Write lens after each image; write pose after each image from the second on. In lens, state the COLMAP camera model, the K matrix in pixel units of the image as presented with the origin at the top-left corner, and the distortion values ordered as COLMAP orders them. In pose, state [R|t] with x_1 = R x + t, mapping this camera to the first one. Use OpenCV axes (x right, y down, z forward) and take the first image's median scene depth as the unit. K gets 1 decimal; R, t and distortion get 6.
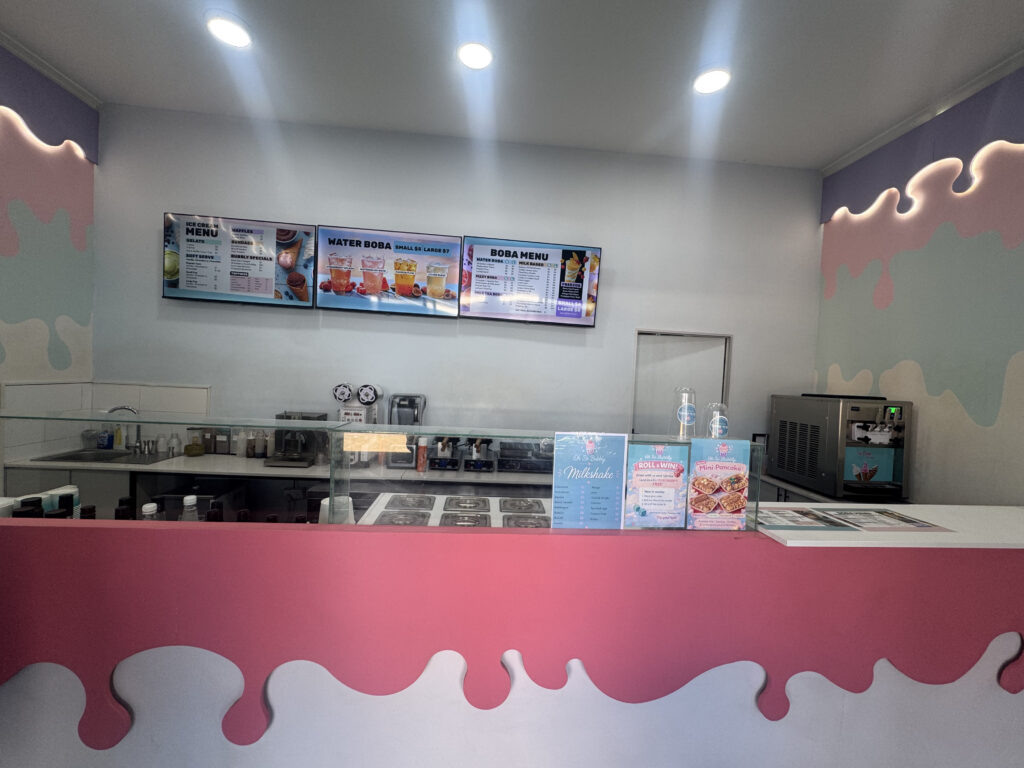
lens RADIAL K [[416.7, 0, 512.0], [0, 416.7, 384.0], [0, 0, 1]] dist [0.009626, 0.000068]
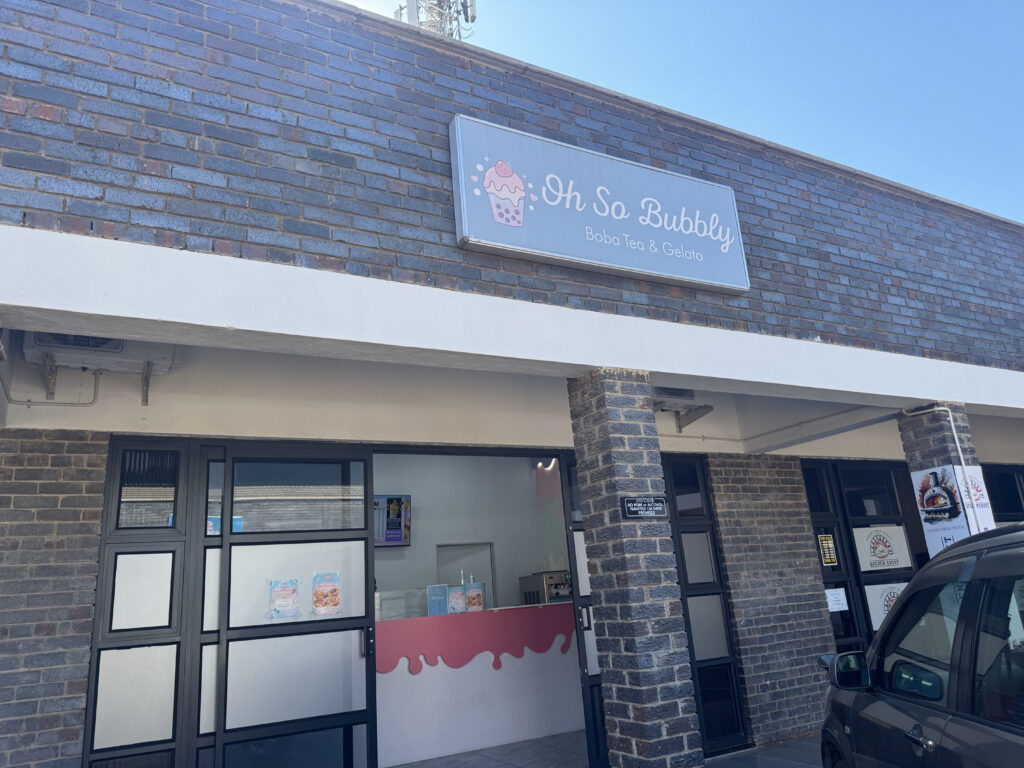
lens RADIAL K [[725.9, 0, 512.0], [0, 725.9, 384.0], [0, 0, 1]] dist [0.075262, -0.084933]
pose [[0.904289, 0.000751, 0.426920, -0.660499], [0.133578, 0.949292, -0.284609, 0.124573], [-0.405486, 0.314396, 0.858334, -1.788759]]
